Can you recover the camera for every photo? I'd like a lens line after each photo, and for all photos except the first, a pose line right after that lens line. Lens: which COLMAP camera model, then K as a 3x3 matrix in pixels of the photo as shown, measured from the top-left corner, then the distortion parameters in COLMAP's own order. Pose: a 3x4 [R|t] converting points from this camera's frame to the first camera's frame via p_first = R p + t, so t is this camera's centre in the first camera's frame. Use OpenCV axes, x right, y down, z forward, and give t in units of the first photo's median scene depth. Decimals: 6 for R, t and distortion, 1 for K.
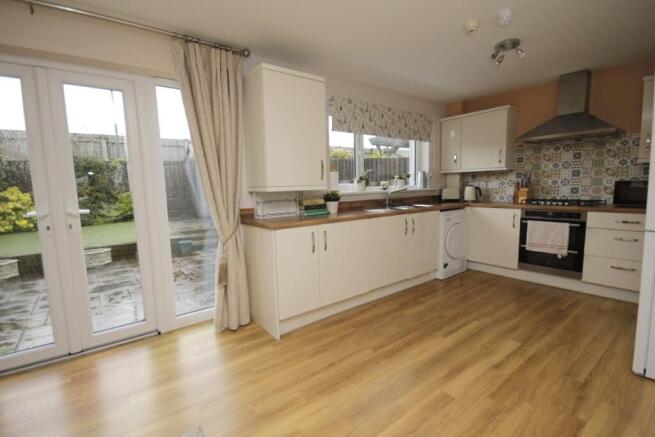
lens RADIAL K [[304.4, 0, 328.6], [0, 304.4, 217.9], [0, 0, 1]] dist [-0.003806, -0.002206]
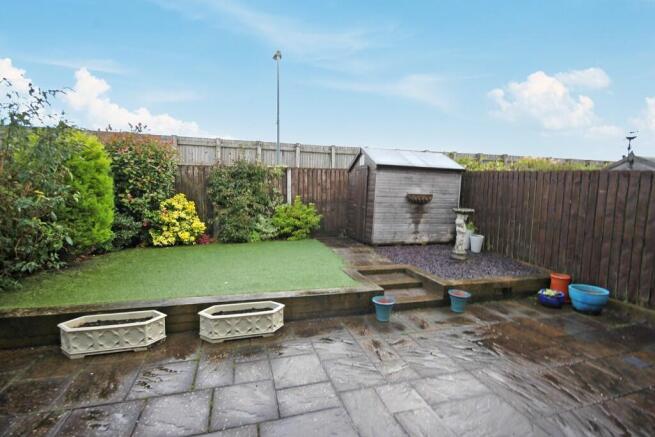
lens RADIAL K [[304.4, 0, 327.1], [0, 304.4, 220.2], [0, 0, 1]] dist [-0.003806, -0.002206]
pose [[0.928405, 0.078384, -0.363207, -0.272184], [-0.087734, 0.996101, -0.009292, -0.048101], [0.361063, 0.040492, 0.931662, 0.285211]]
